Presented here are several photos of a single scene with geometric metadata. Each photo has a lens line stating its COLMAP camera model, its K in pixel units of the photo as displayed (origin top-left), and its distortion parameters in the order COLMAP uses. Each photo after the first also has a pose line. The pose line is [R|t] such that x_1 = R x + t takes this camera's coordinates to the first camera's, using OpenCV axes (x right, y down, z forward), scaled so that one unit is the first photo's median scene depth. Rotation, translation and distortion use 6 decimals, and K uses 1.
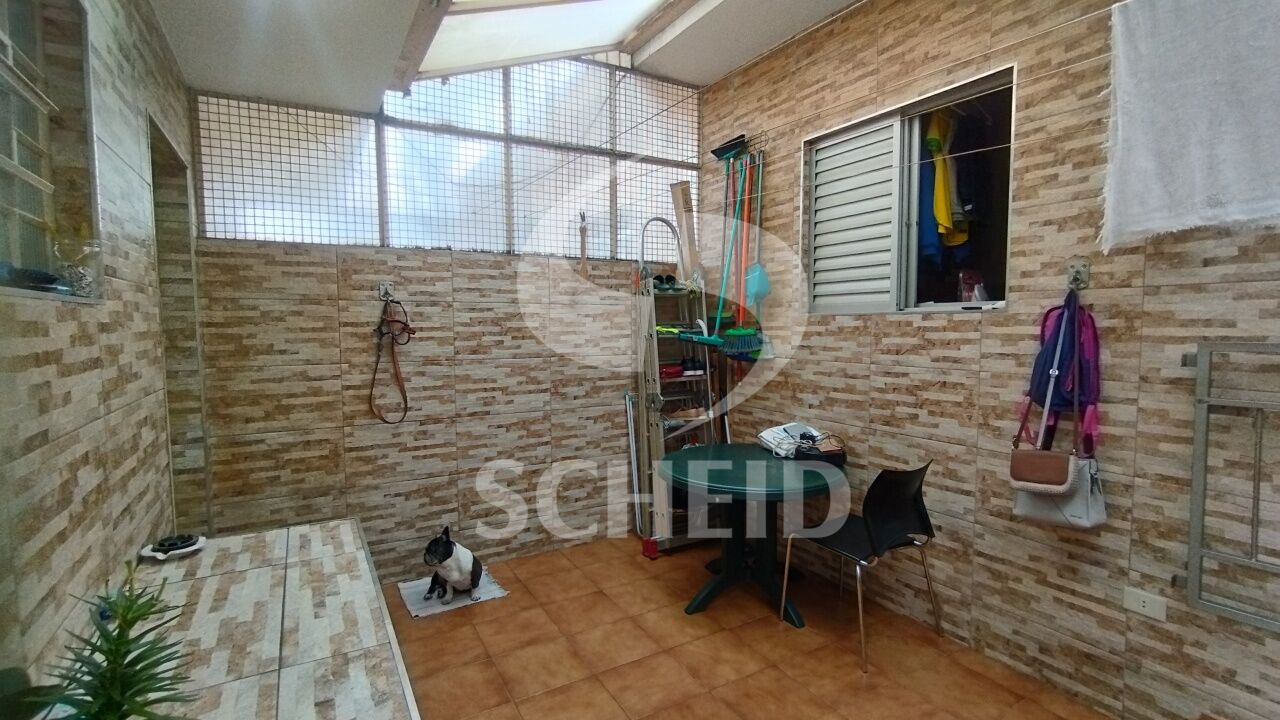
lens RADIAL K [[594.2, 0, 636.9], [0, 594.2, 364.6], [0, 0, 1]] dist [-0.001797, 0.000327]
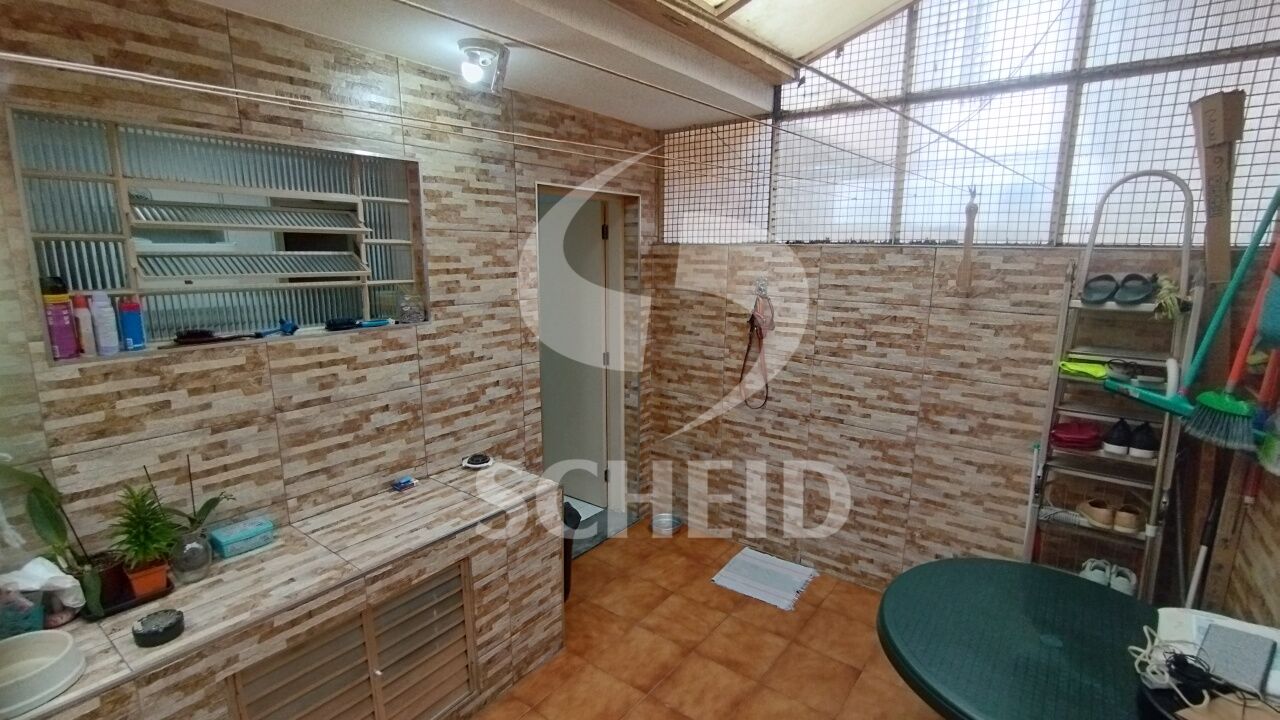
lens RADIAL K [[594.2, 0, 631.0], [0, 594.2, 358.8], [0, 0, 1]] dist [-0.001797, 0.000327]
pose [[0.372345, 0.178495, -0.910768, 0.458281], [-0.058836, 0.983897, 0.168774, -0.153241], [0.926227, -0.009256, 0.376851, 0.361160]]
